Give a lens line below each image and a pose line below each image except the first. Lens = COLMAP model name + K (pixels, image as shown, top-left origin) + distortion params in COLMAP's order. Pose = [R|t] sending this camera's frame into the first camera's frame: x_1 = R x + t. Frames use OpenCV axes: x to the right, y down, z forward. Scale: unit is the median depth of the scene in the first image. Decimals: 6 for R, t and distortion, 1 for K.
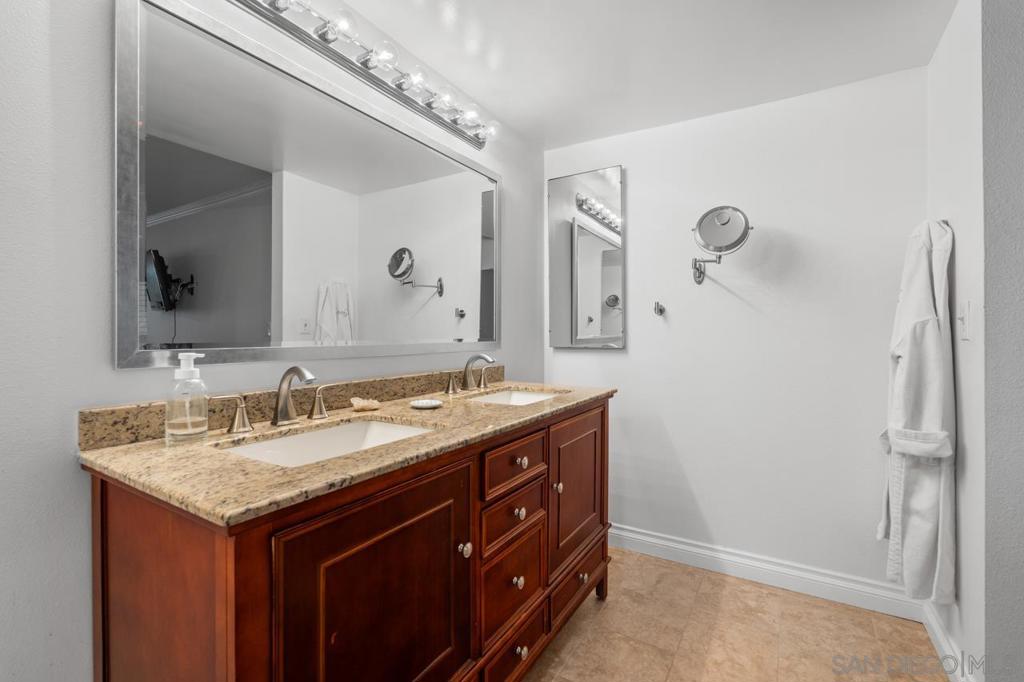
lens RADIAL K [[448.4, 0, 512.4], [0, 448.4, 337.6], [0, 0, 1]] dist [0.000086, -0.000033]
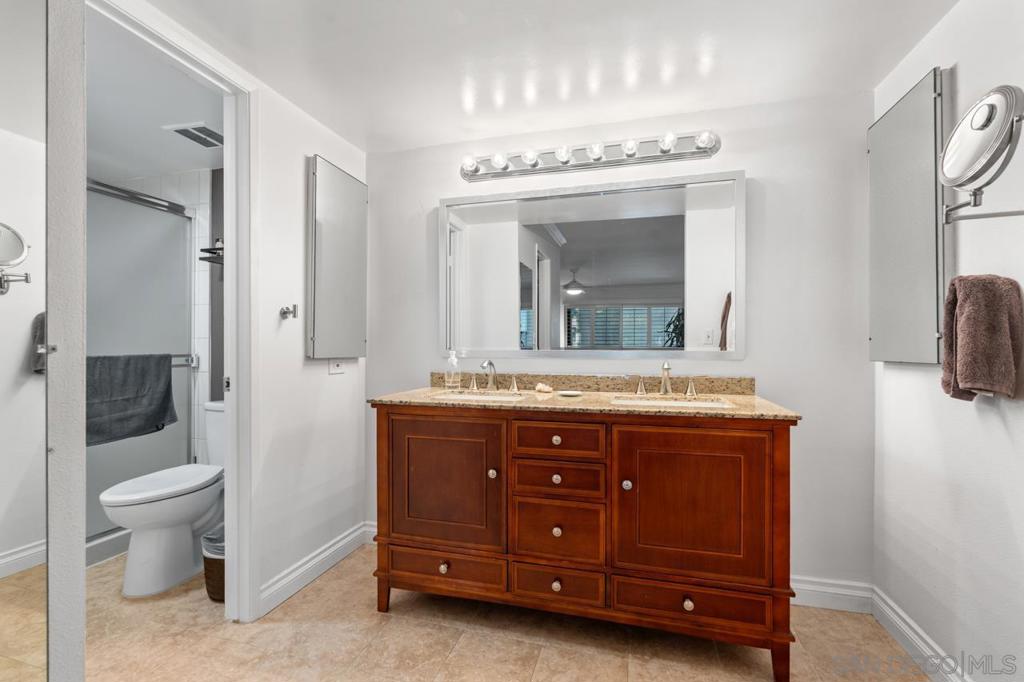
lens RADIAL K [[448.4, 0, 511.9], [0, 448.4, 344.0], [0, 0, 1]] dist [0.000086, -0.000033]
pose [[0.276786, -0.004373, -0.960922, 0.979266], [-0.007772, 0.999947, -0.006789, 0.006066], [0.960900, 0.009347, 0.276737, 0.398412]]
